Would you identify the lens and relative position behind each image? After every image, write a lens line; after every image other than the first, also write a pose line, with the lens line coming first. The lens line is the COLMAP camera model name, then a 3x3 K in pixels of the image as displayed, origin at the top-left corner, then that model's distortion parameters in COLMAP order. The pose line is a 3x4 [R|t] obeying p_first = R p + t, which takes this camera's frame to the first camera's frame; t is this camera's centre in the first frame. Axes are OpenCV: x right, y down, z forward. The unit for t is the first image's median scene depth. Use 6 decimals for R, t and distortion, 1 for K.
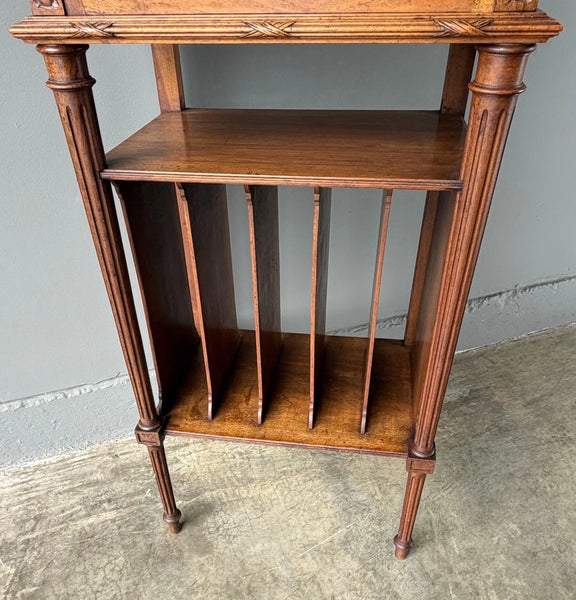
lens RADIAL K [[524.1, 0, 283.2], [0, 524.1, 365.0], [0, 0, 1]] dist [0.000406, -0.008805]
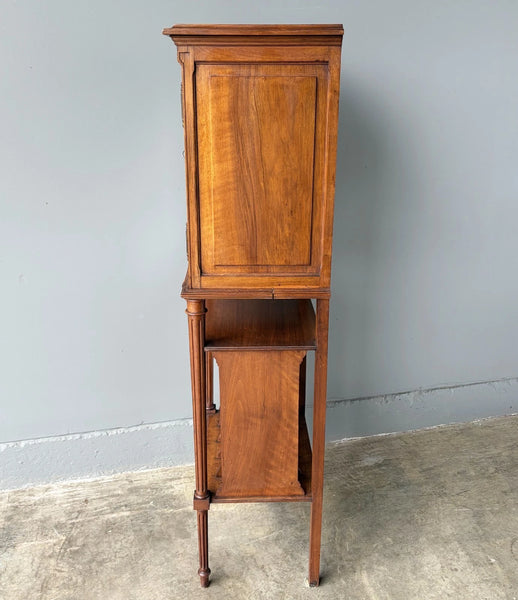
lens RADIAL K [[617.4, 0, 254.0], [0, 617.4, 286.9], [0, 0, 1]] dist [0.014259, 0.000000]
pose [[0.995763, 0.053629, -0.074696, 0.148597], [-0.075235, 0.942205, -0.326480, 0.237523], [0.052870, 0.330717, 0.942248, -0.951136]]
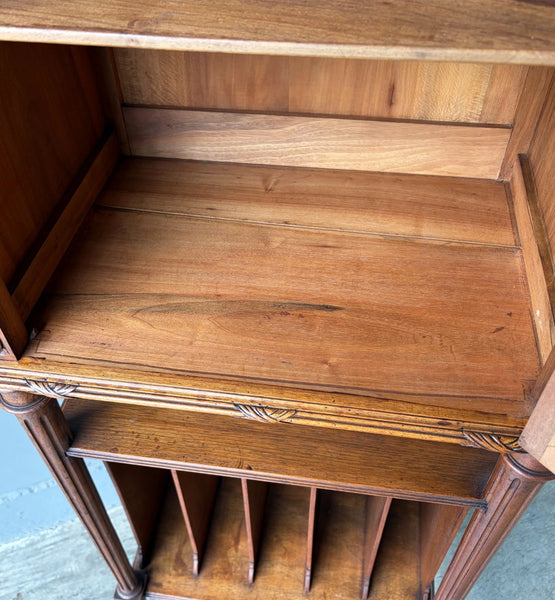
lens RADIAL K [[603.0, 0, 268.7], [0, 603.0, 317.6], [0, 0, 1]] dist [0.009716, 0.000000]
pose [[0.999990, -0.003996, -0.002193, -0.008316], [0.004297, 0.986912, 0.161201, -0.436532], [0.001520, -0.161209, 0.986919, 0.036151]]
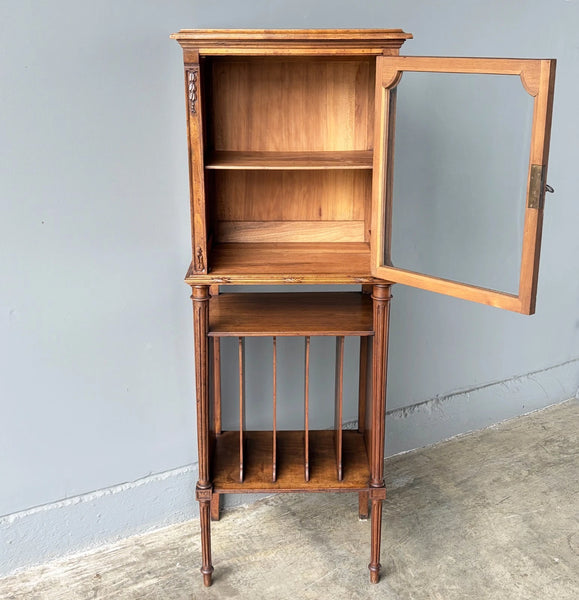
lens RADIAL K [[787.7, 0, 289.2], [0, 787.7, 265.8], [0, 0, 1]] dist [0.015184, 0.000000]
pose [[0.986616, -0.027614, 0.160703, -0.307201], [0.086106, 0.925167, -0.369664, 0.333221], [-0.138469, 0.378554, 0.915163, -1.183865]]
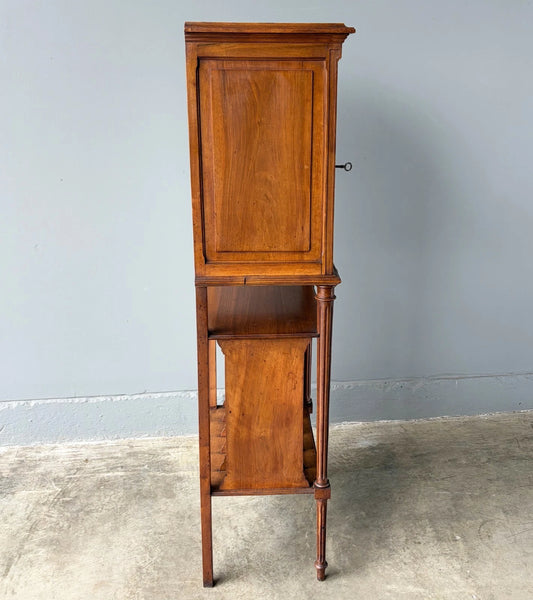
lens RADIAL K [[662.7, 0, 289.4], [0, 662.7, 257.8], [0, 0, 1]] dist [0.010879, 0.000000]
pose [[0.983058, 0.090359, -0.159475, 0.477575], [-0.144003, 0.919022, -0.366963, 0.371366], [0.113402, 0.383710, 0.916464, -1.144758]]
